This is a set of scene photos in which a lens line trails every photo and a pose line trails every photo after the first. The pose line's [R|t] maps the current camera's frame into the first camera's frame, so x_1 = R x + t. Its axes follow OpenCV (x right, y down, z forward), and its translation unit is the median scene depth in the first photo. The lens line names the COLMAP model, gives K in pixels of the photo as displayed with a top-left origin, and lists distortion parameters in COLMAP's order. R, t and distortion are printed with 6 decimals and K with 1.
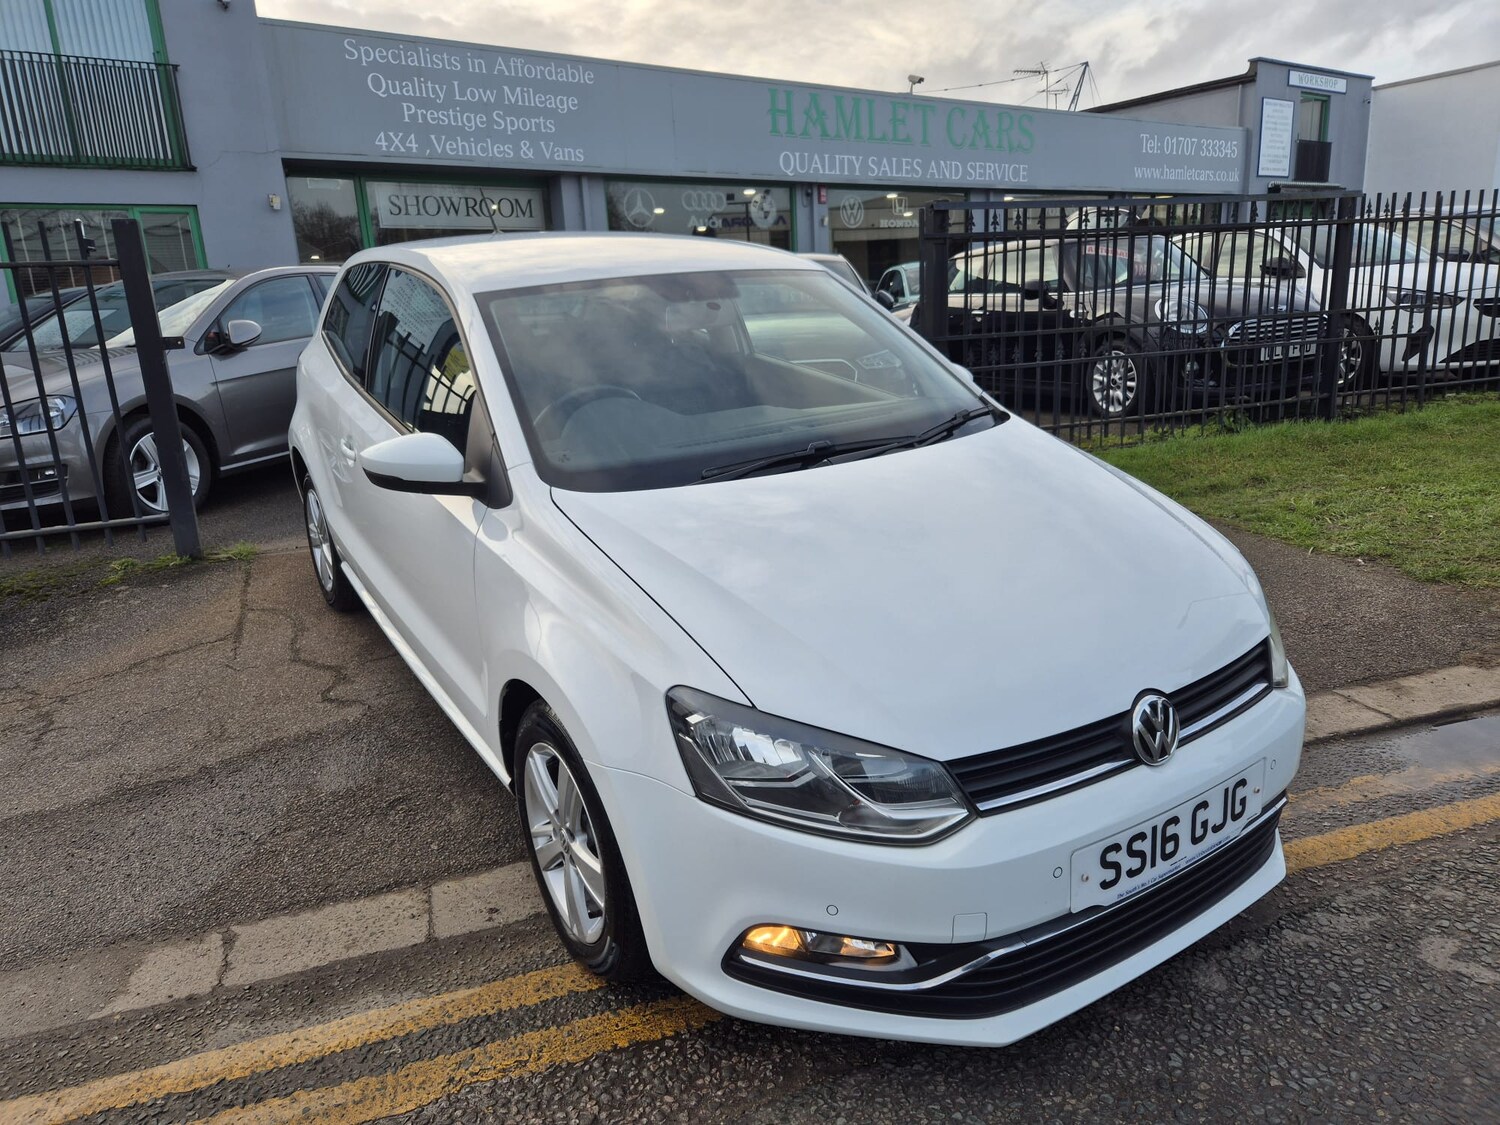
lens RADIAL K [[1003.6, 0, 737.1], [0, 1003.6, 562.9], [0, 0, 1]] dist [0.067942, -0.050176]
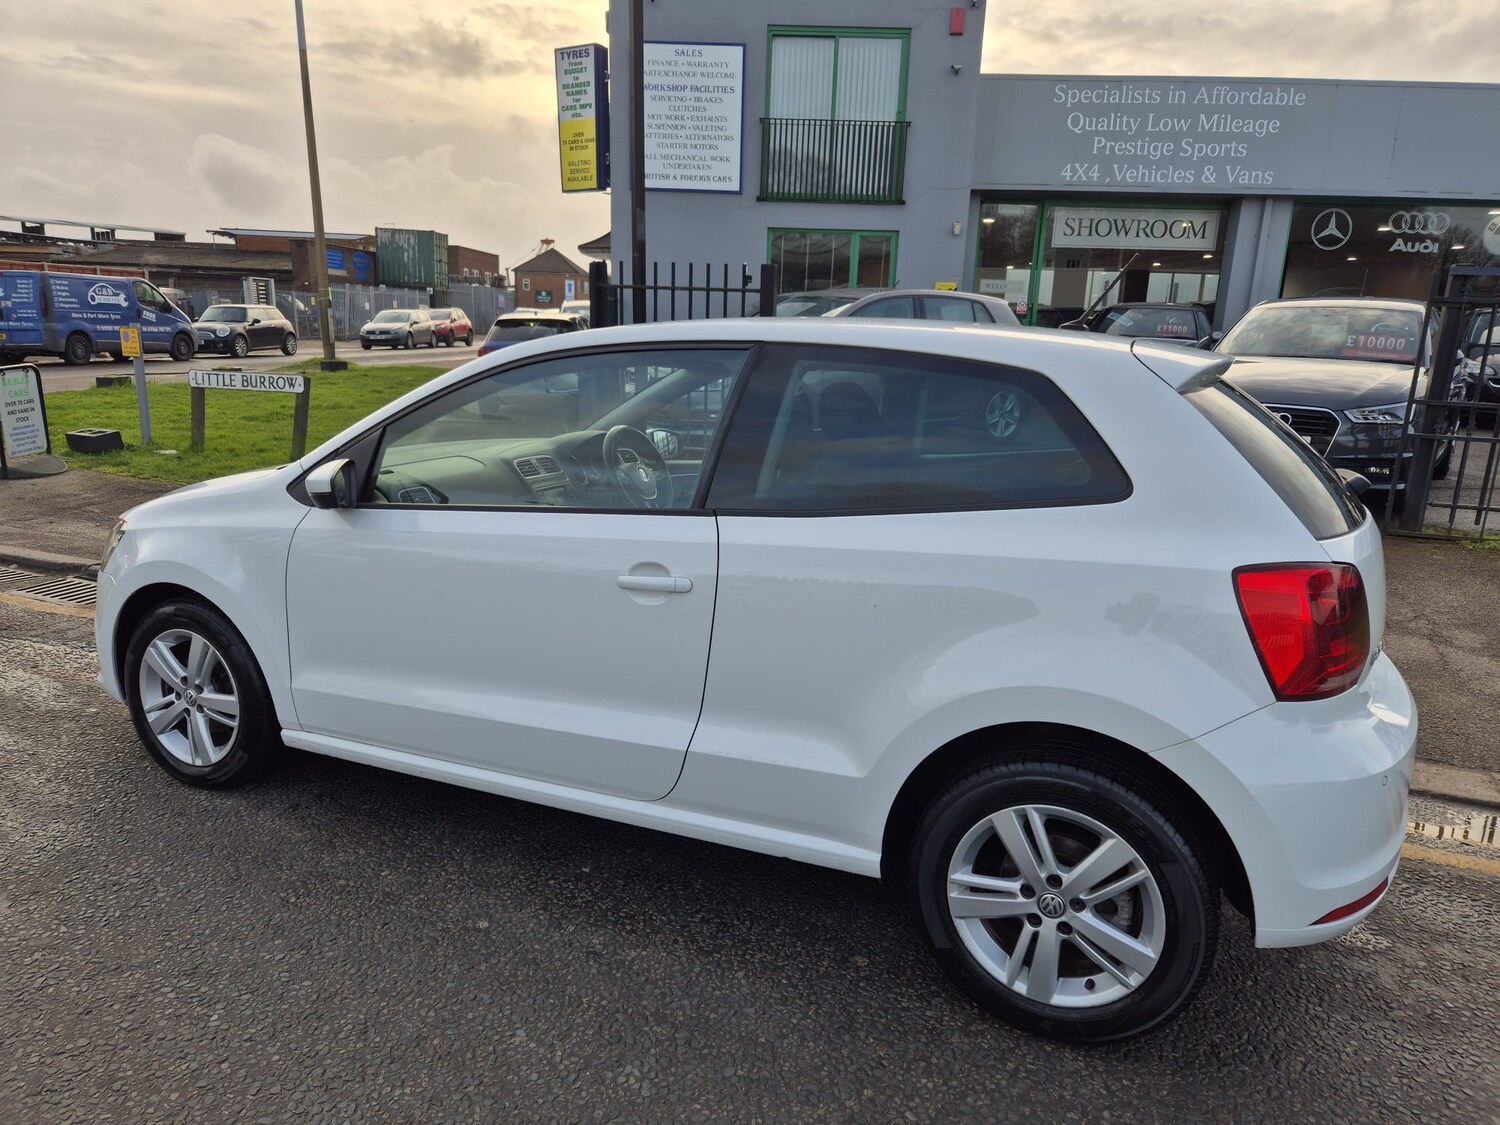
lens RADIAL K [[1003.6, 0, 743.7], [0, 1003.6, 558.8], [0, 0, 1]] dist [0.067942, -0.050176]
pose [[0.772494, 0.222731, -0.594680, 0.478437], [-0.223752, 0.971882, 0.073353, 0.004137], [0.594297, 0.076396, 0.800609, -0.287938]]
